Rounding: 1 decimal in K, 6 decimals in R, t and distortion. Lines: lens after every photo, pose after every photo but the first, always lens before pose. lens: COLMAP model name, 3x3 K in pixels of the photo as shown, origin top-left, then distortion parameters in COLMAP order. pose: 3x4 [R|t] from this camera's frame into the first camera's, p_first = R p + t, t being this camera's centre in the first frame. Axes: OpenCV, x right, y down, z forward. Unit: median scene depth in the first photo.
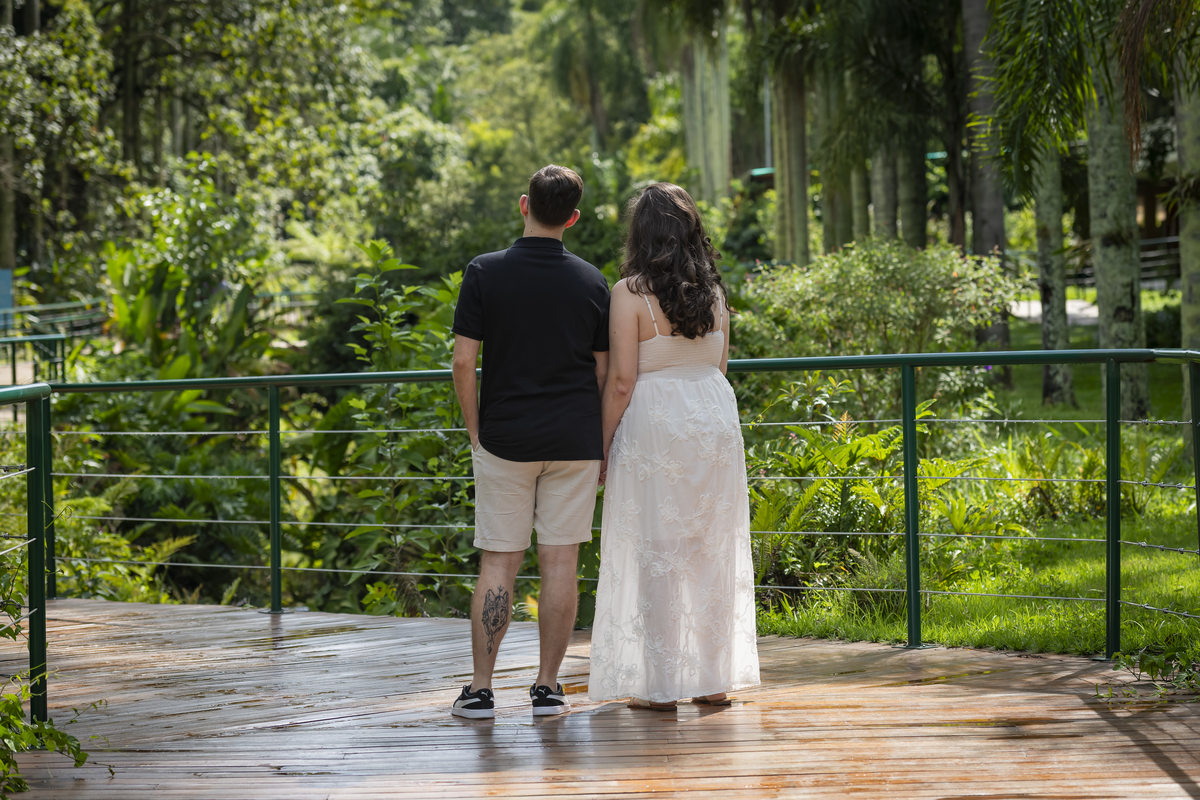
lens RADIAL K [[3362.2, 0, 600.0], [0, 3362.2, 400.0], [0, 0, 1]] dist [-0.120928, -0.910737]
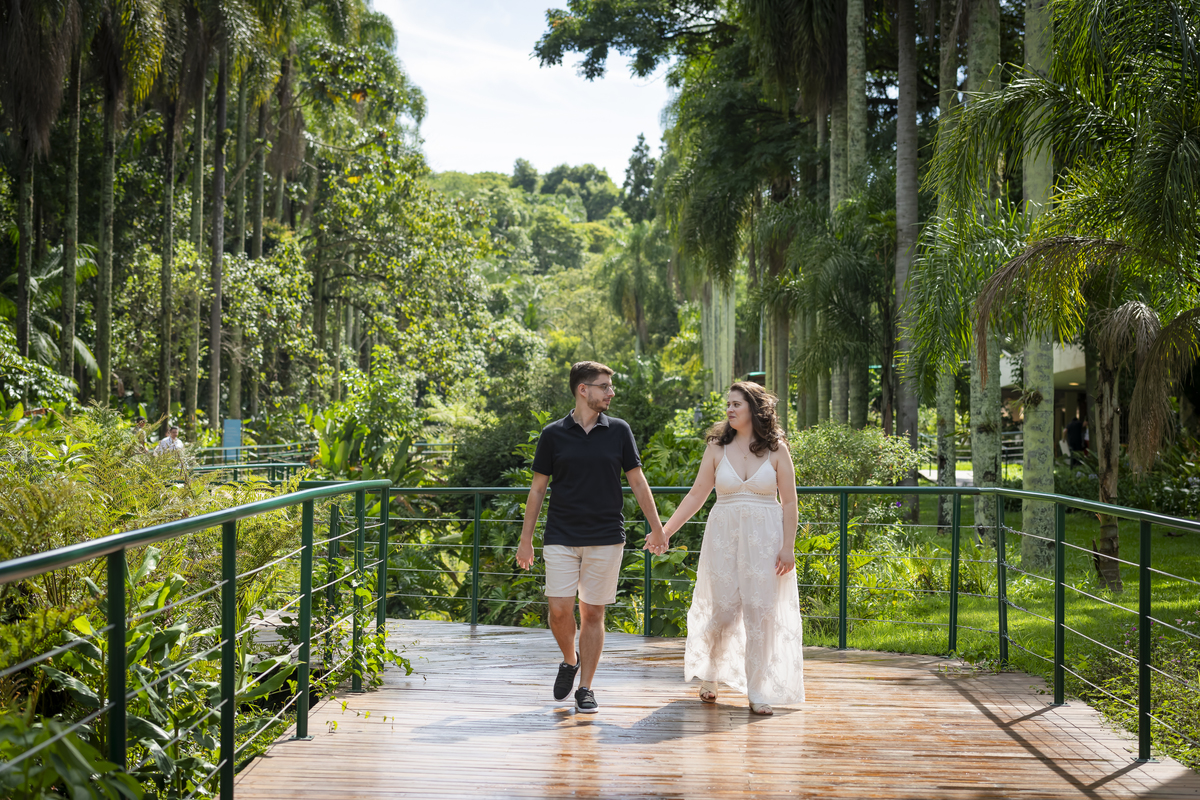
lens RADIAL K [[2428.5, 0, 596.1], [0, 2428.5, 432.9], [0, 0, 1]] dist [0.071695, 0.418069]
pose [[0.999027, 0.041147, -0.015846, -0.003030], [-0.041757, 0.998314, -0.040307, 0.002284], [0.014161, 0.040929, 0.999062, -0.042252]]
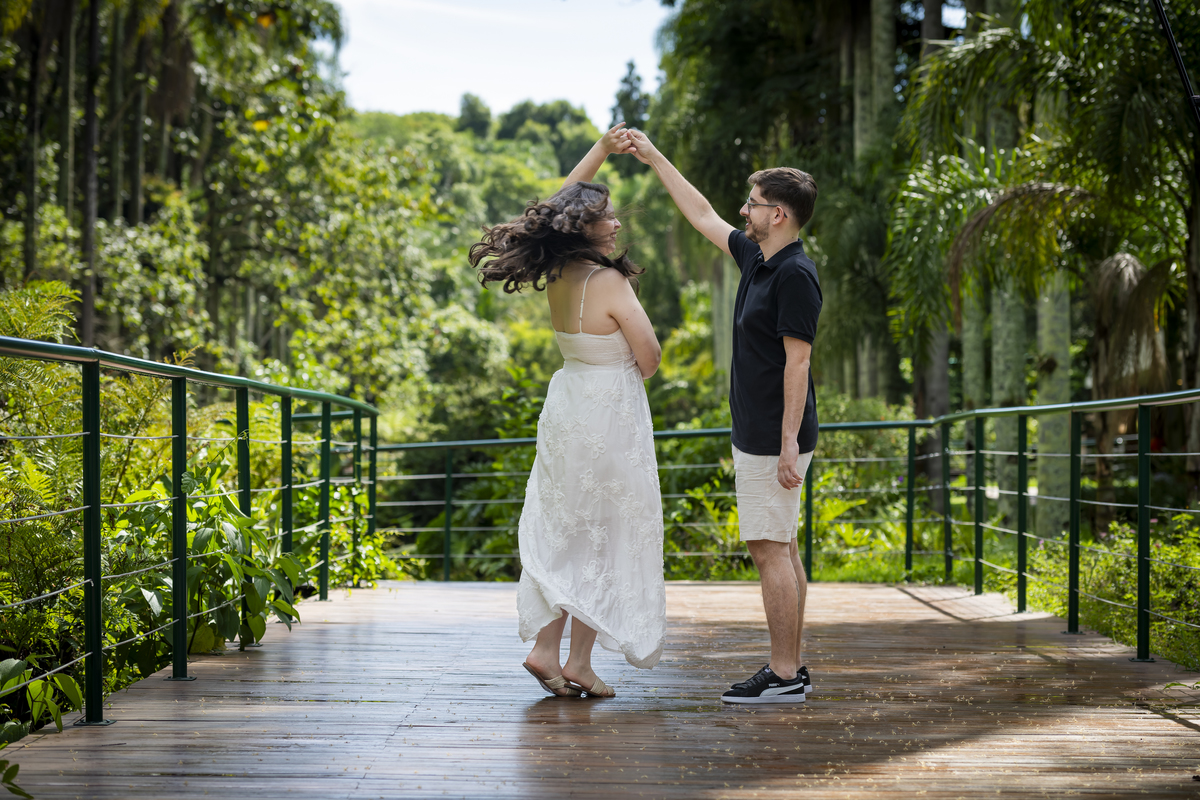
lens RADIAL K [[3362.2, 0, 600.0], [0, 3362.2, 400.0], [0, 0, 1]] dist [-0.120928, -0.910737]
pose [[0.999377, 0.034171, -0.008784, -0.001392], [-0.034645, 0.997523, -0.061222, 0.011476], [0.006670, 0.061488, 0.998086, -0.110436]]
